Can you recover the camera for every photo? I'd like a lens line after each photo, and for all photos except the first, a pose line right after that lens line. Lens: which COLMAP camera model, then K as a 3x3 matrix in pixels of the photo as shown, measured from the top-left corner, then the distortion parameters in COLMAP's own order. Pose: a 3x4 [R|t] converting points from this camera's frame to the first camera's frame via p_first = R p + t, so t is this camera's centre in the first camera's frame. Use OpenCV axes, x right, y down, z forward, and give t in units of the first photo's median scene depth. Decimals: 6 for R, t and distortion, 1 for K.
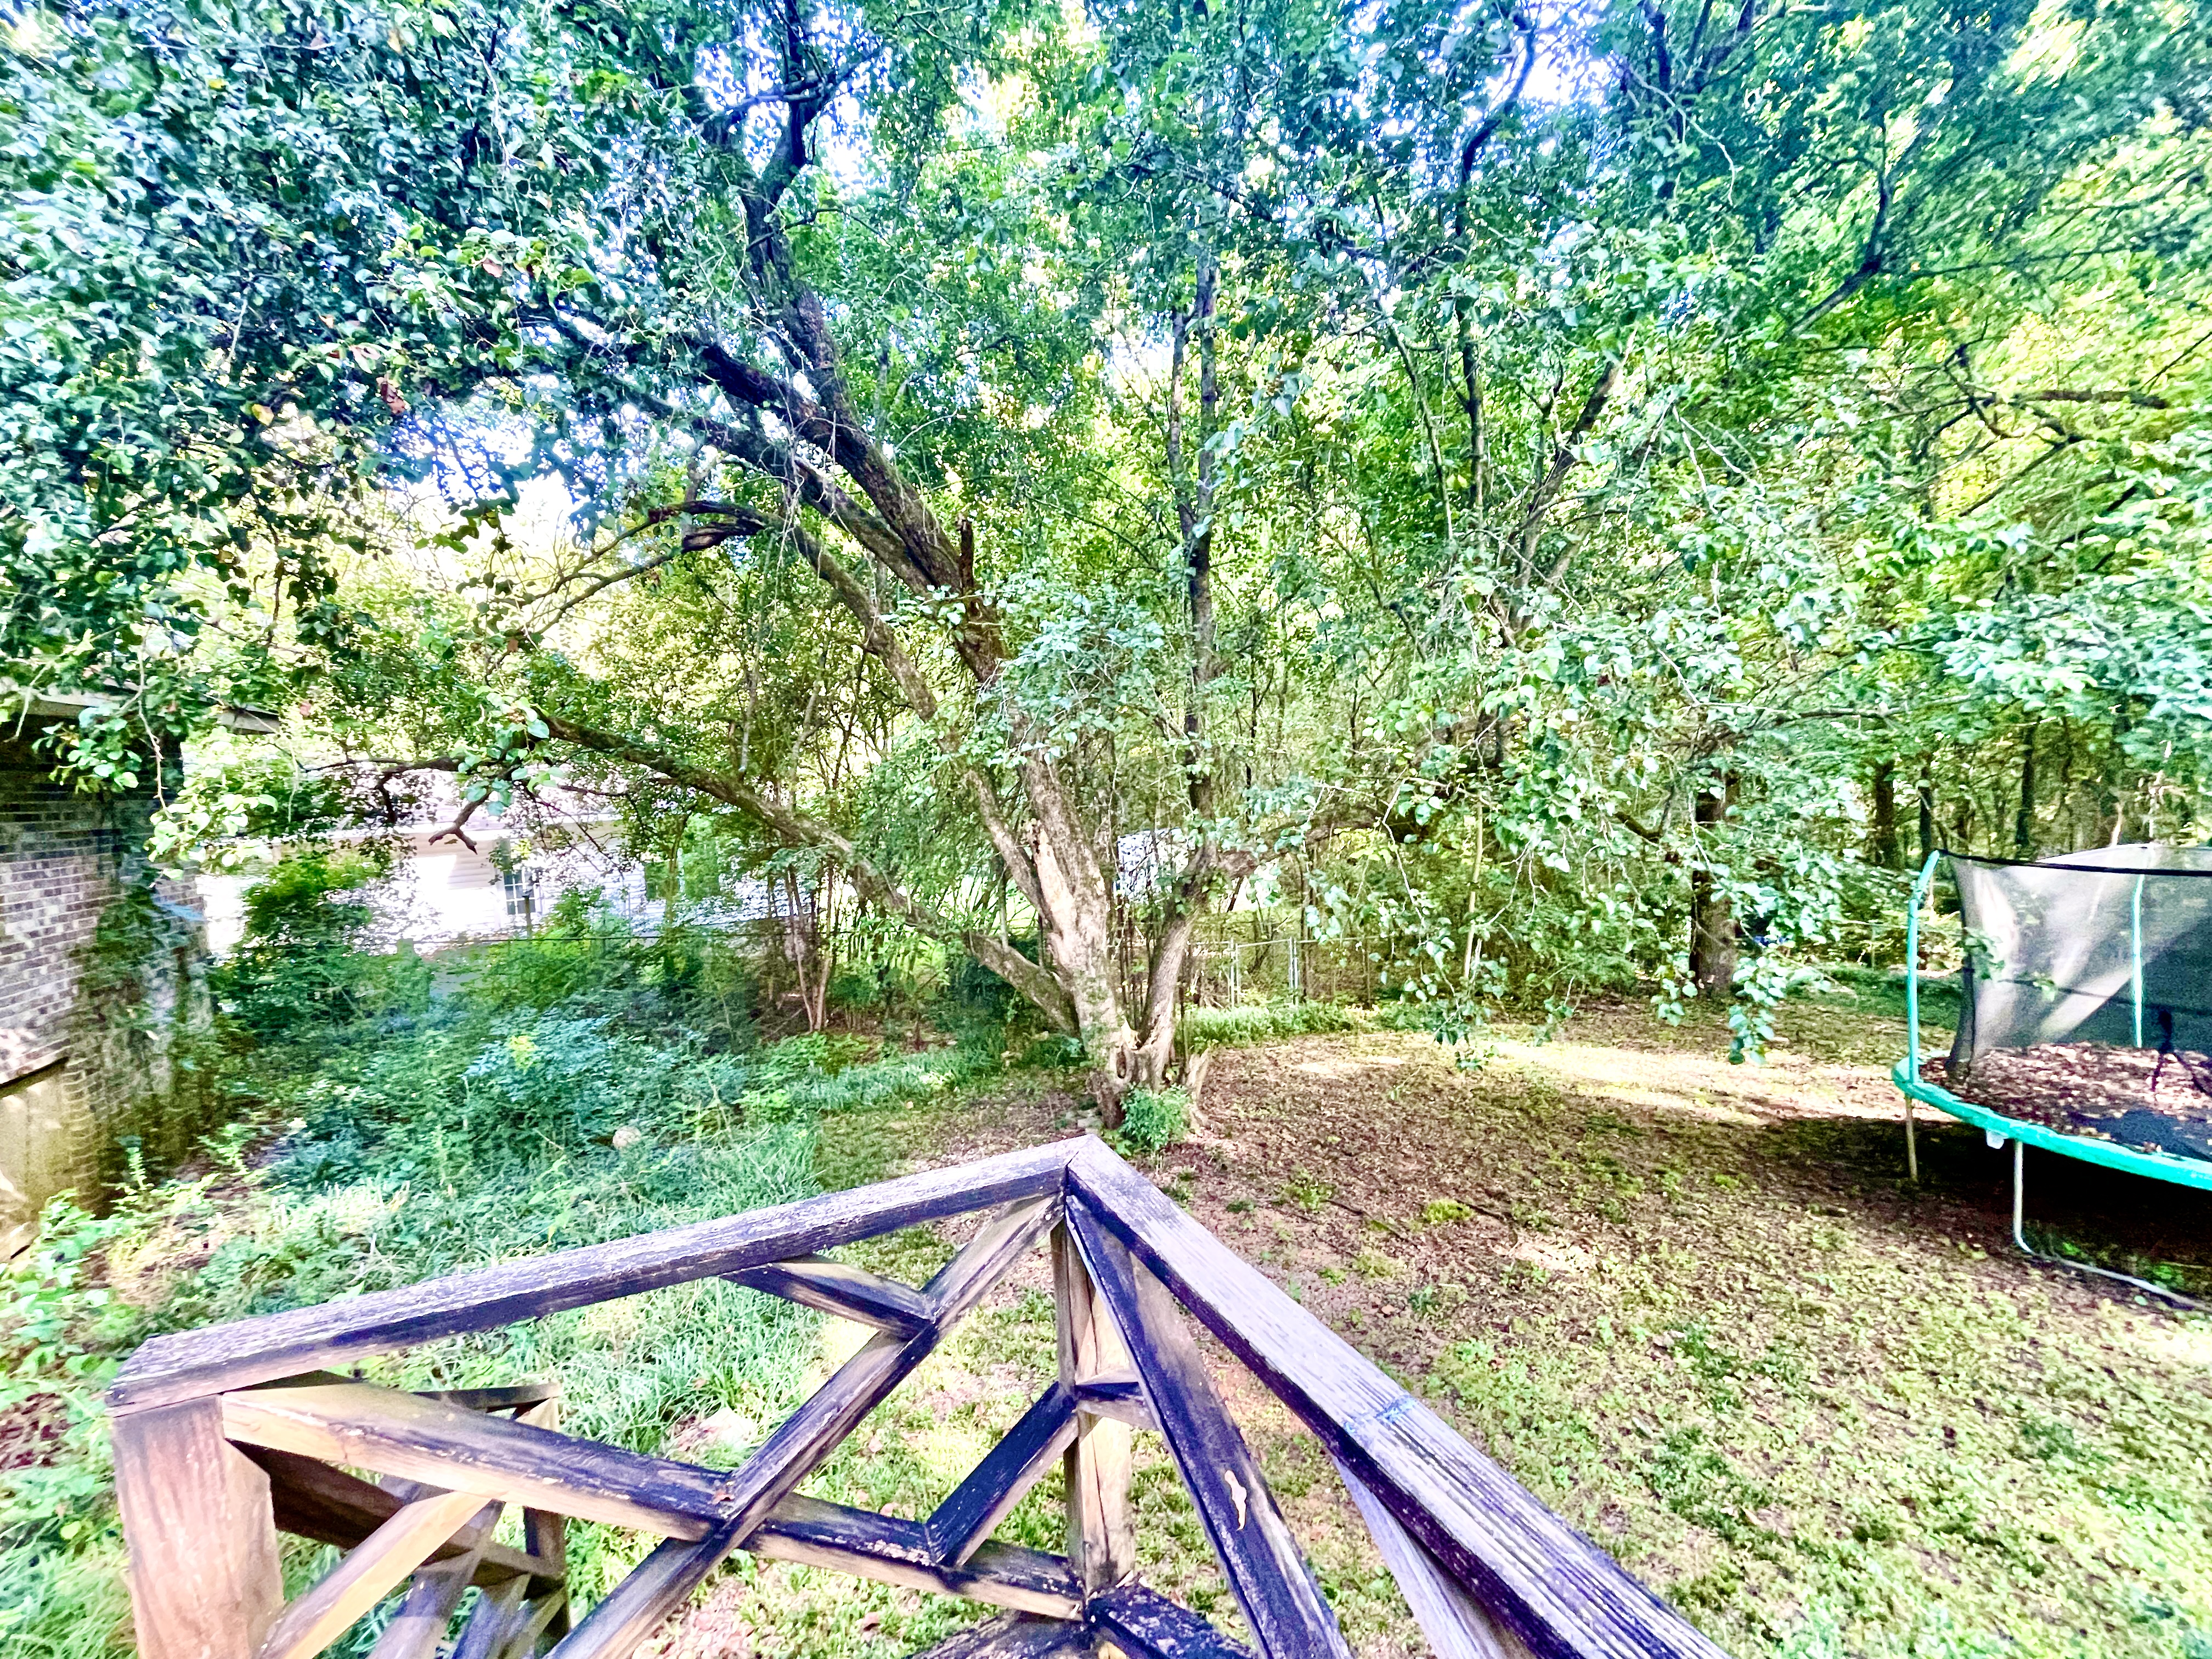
lens RADIAL K [[889.9, 0, 1087.0], [0, 889.9, 832.6], [0, 0, 1]] dist [-0.003401, 0.000403]
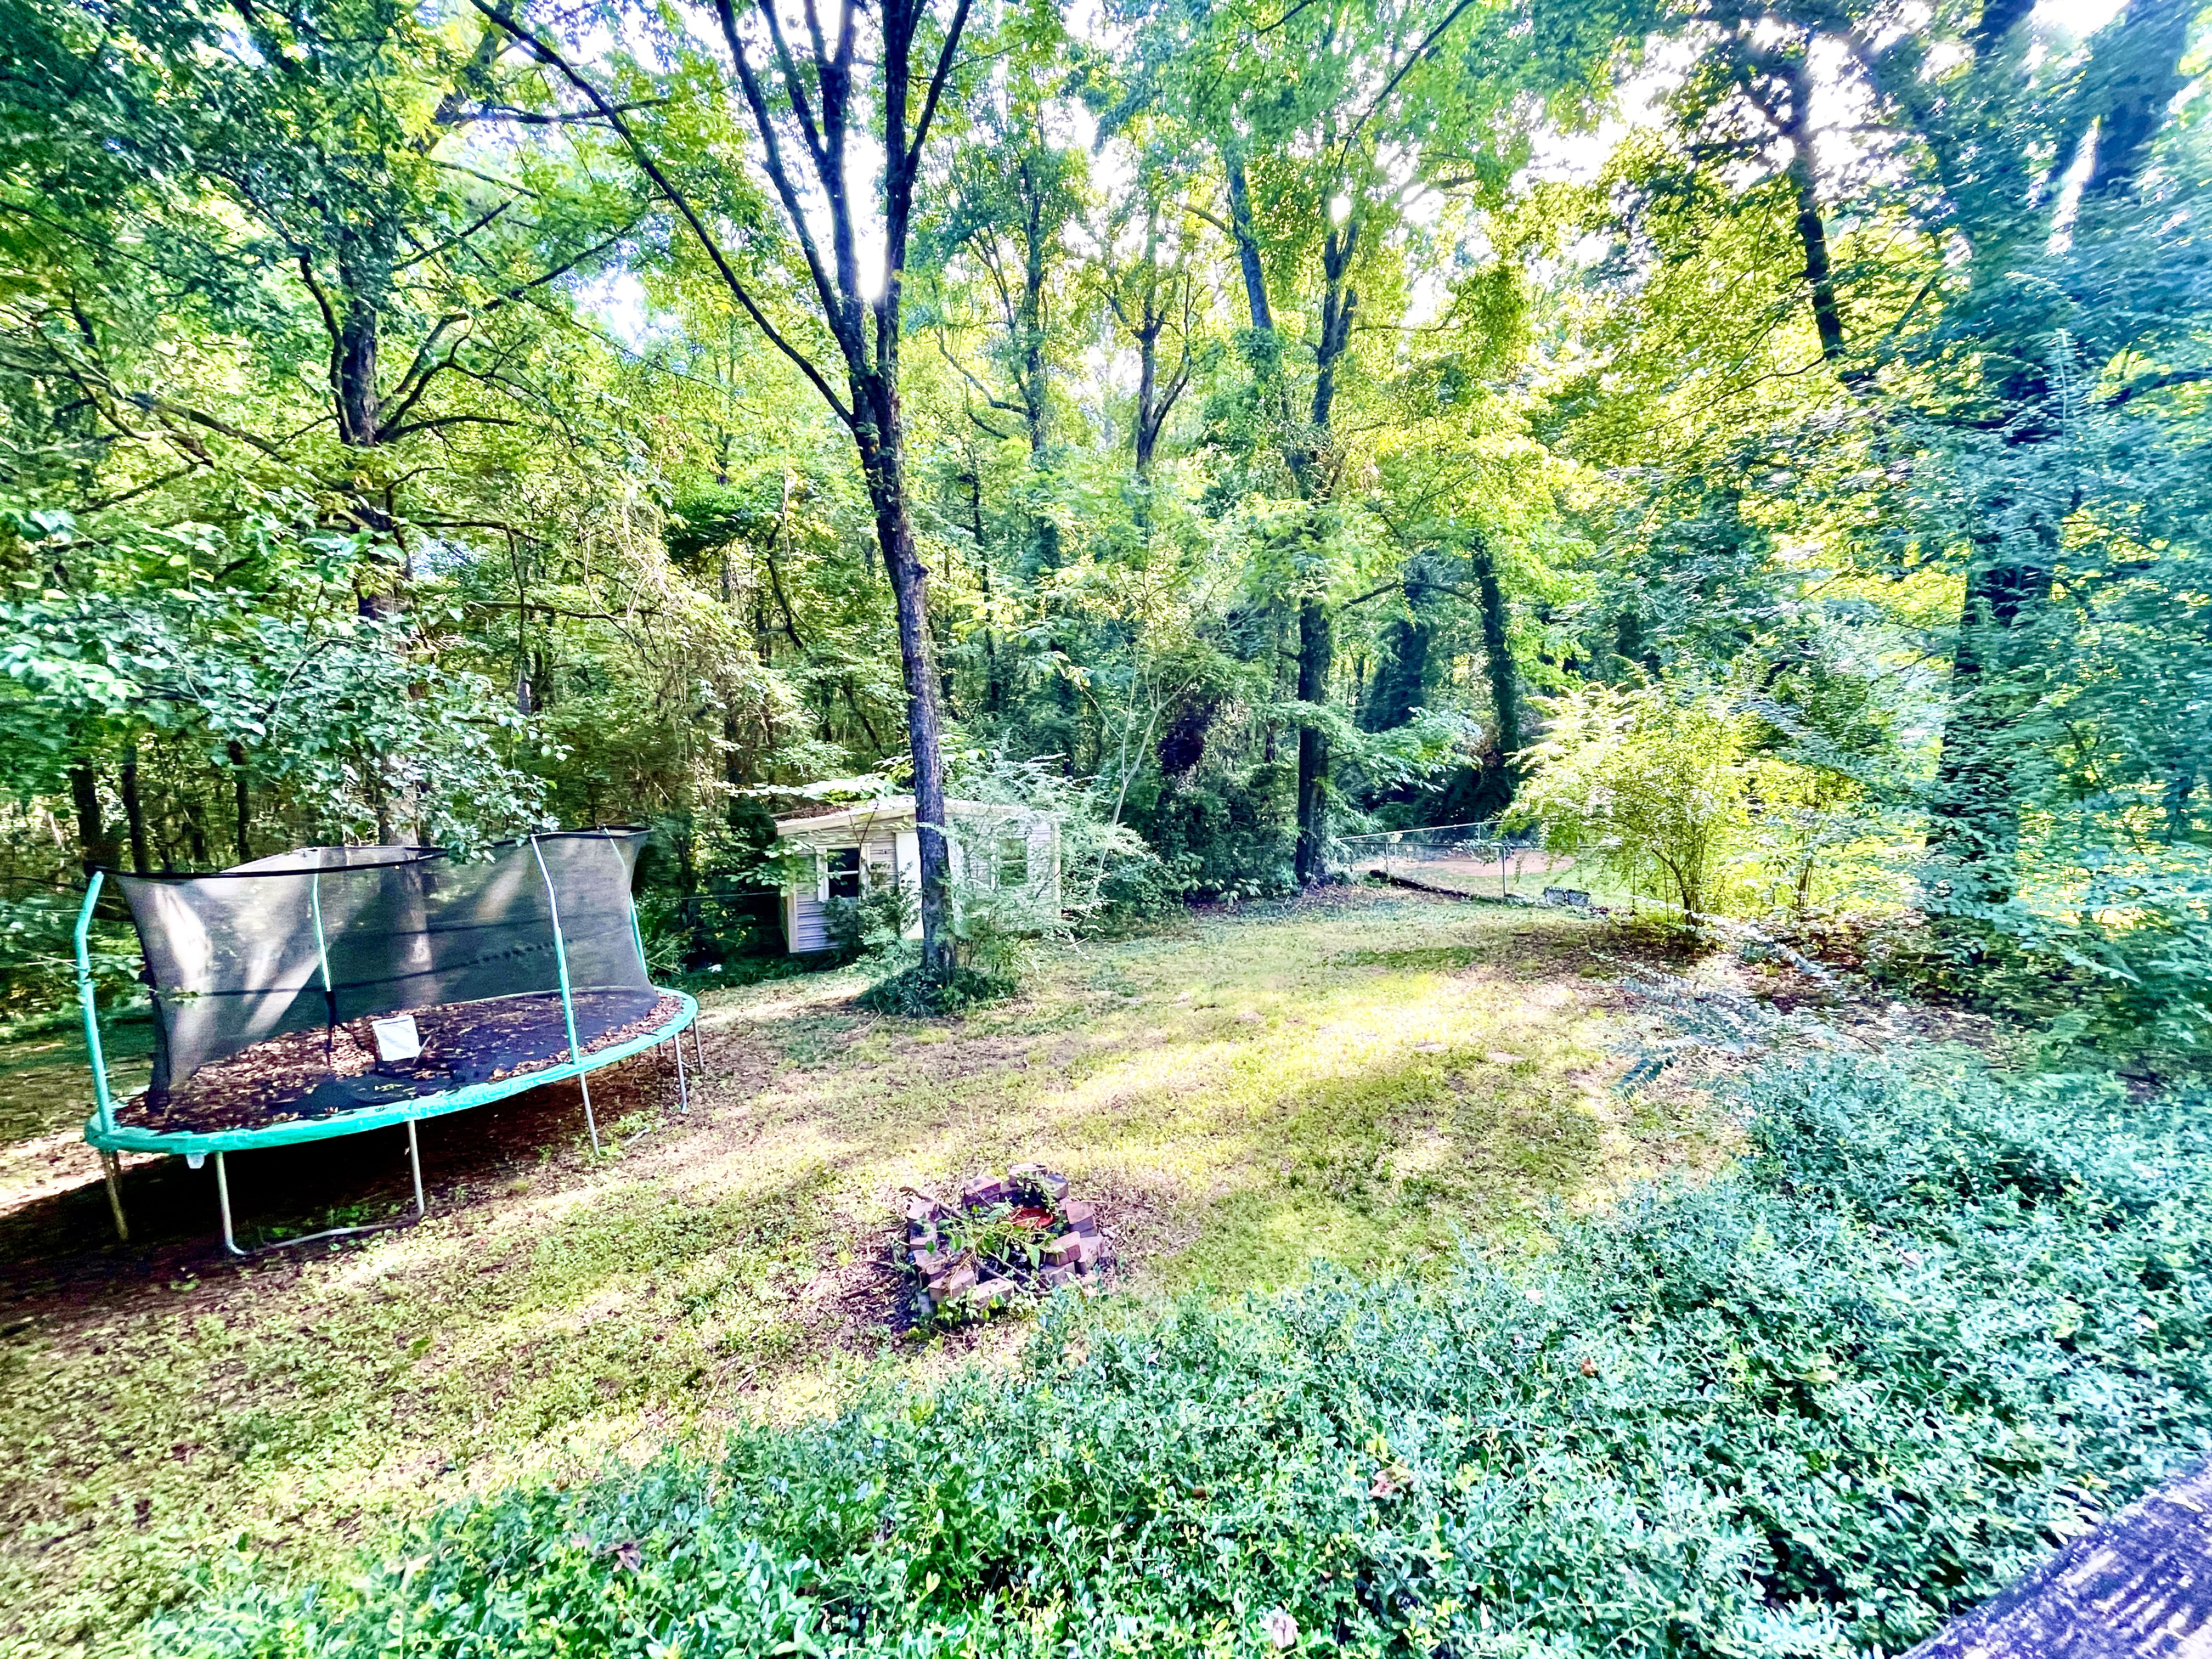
lens RADIAL K [[889.9, 0, 1093.1], [0, 889.9, 832.4], [0, 0, 1]] dist [-0.003401, 0.000403]
pose [[0.016398, -0.056553, 0.998265, 0.076347], [0.072636, 0.995829, 0.055222, 0.004347], [-0.997224, 0.071605, 0.020438, -0.025919]]
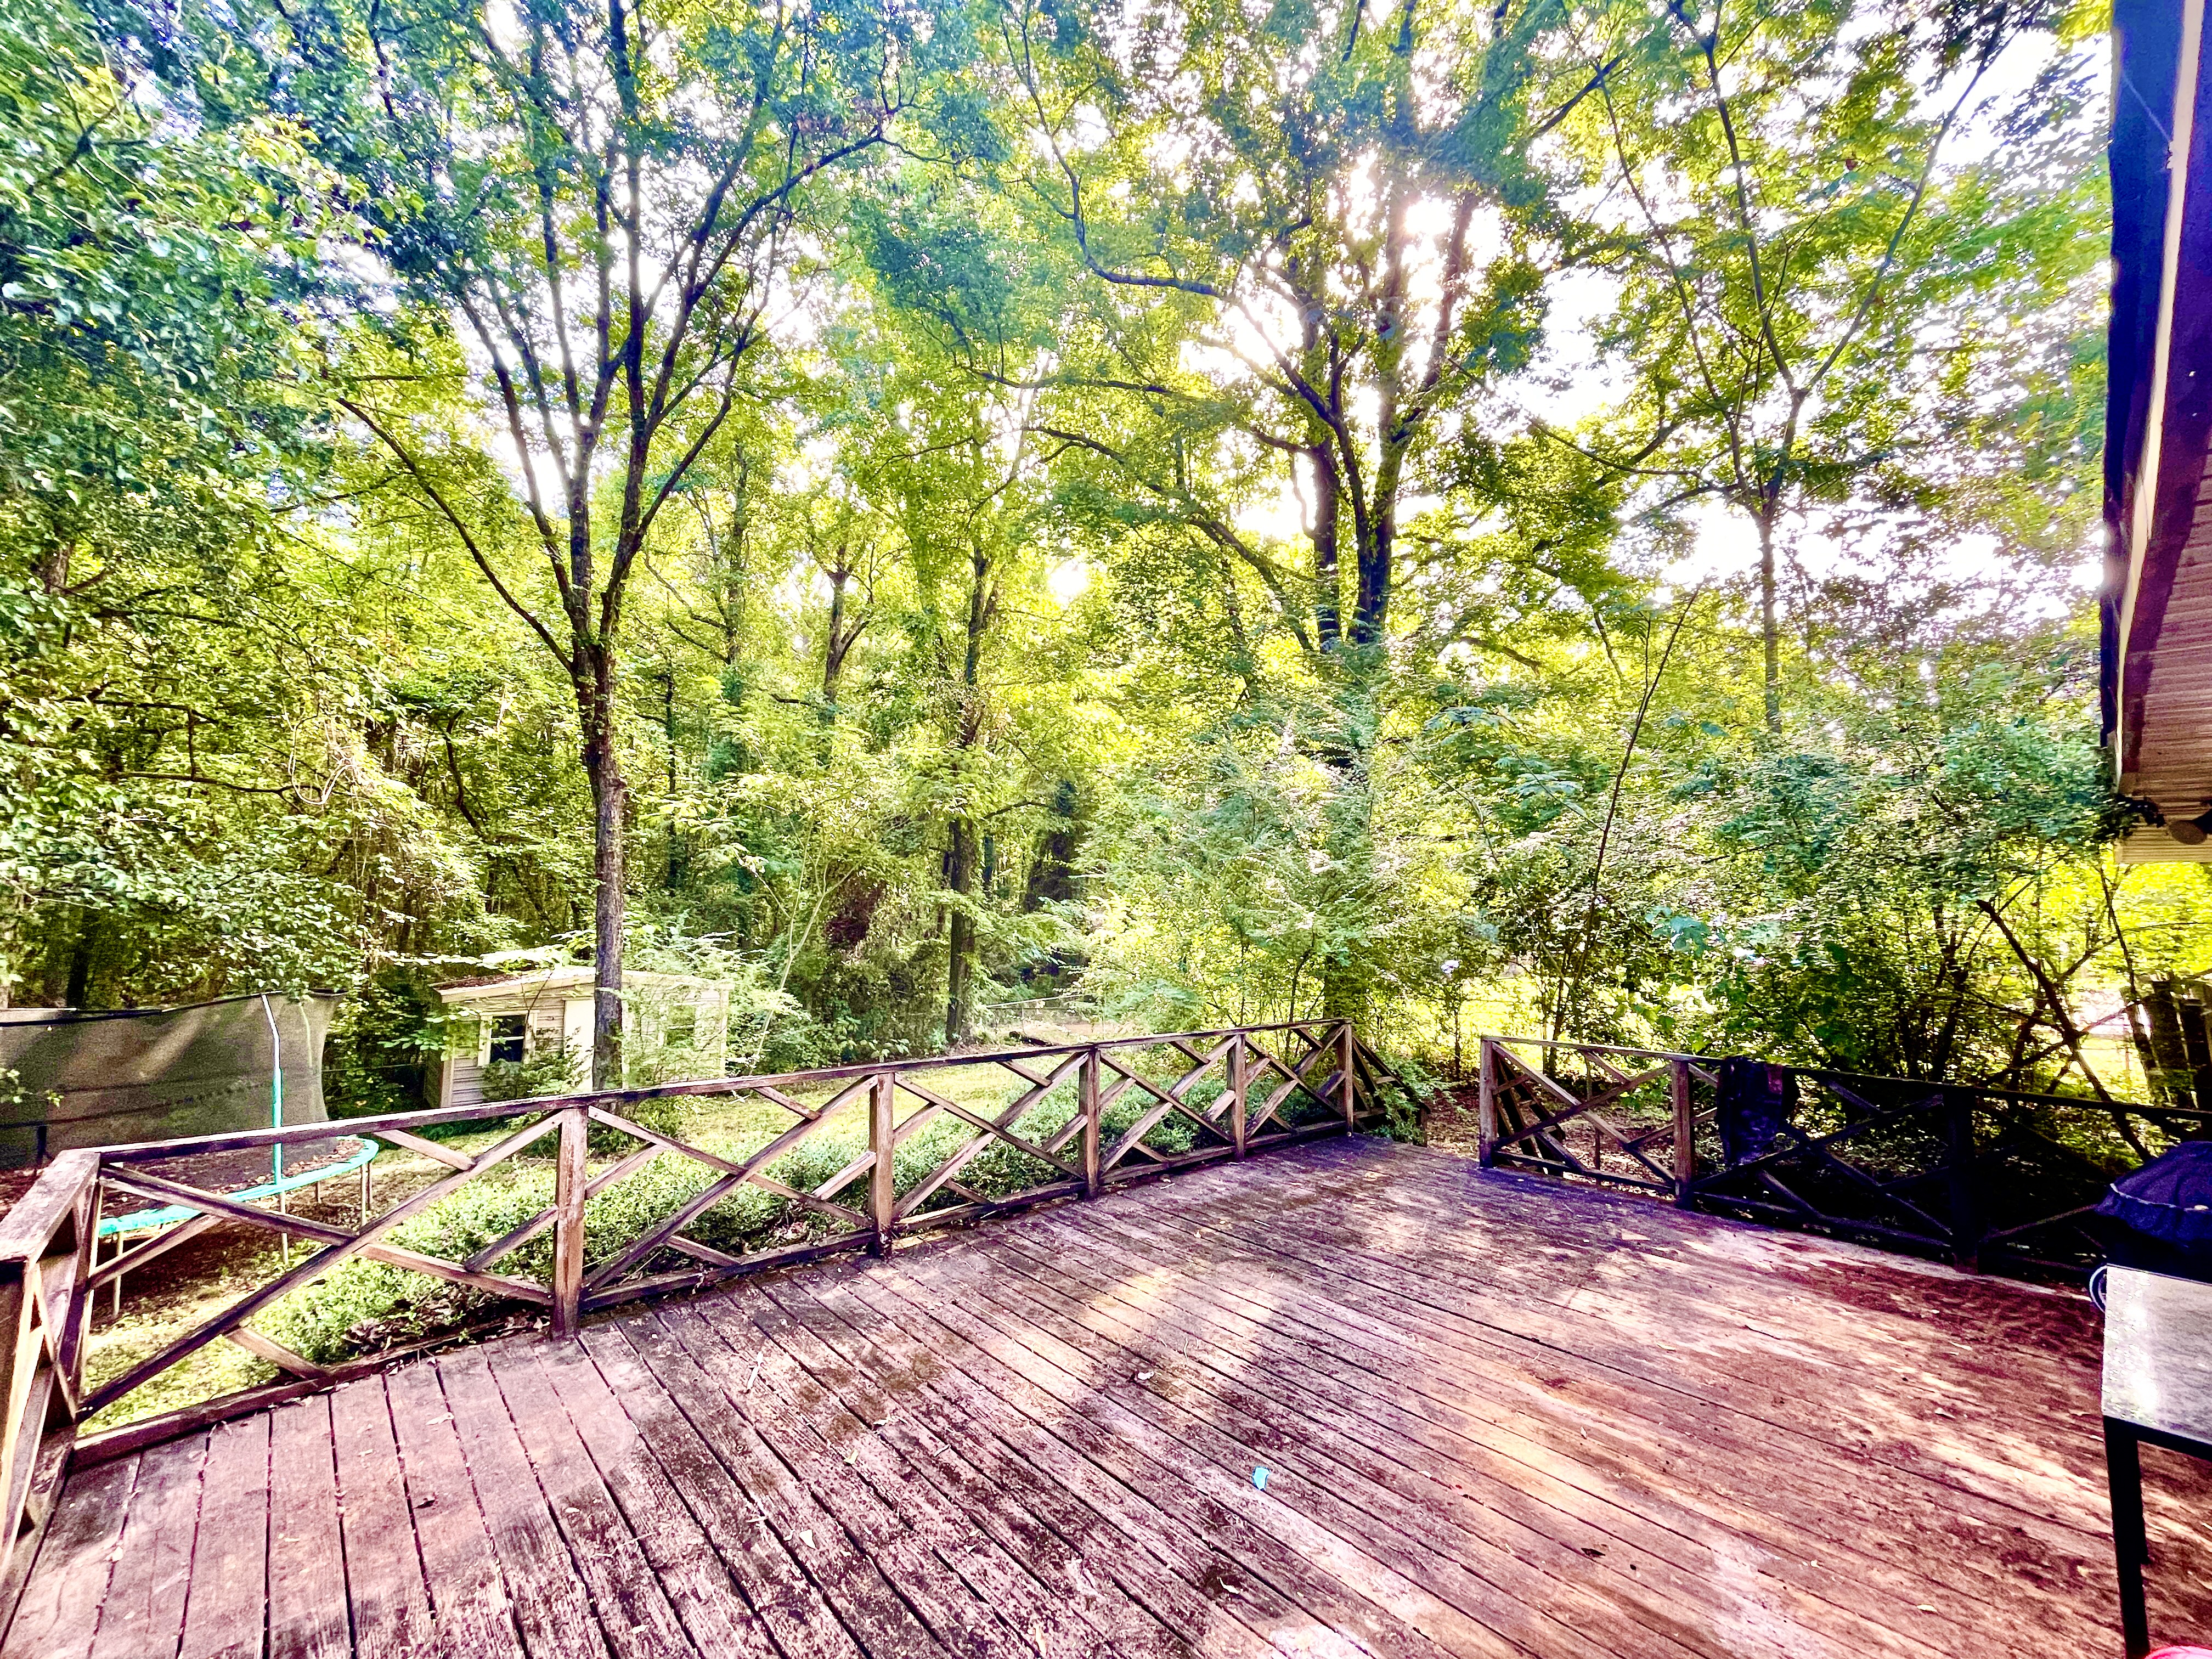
lens RADIAL K [[889.9, 0, 1102.7], [0, 889.9, 837.0], [0, 0, 1]] dist [-0.003401, 0.000403]
pose [[-0.323795, 0.125323, 0.937791, -0.494642], [0.060759, 0.991897, -0.111575, 0.009579], [-0.944174, 0.020851, -0.328785, -0.080688]]
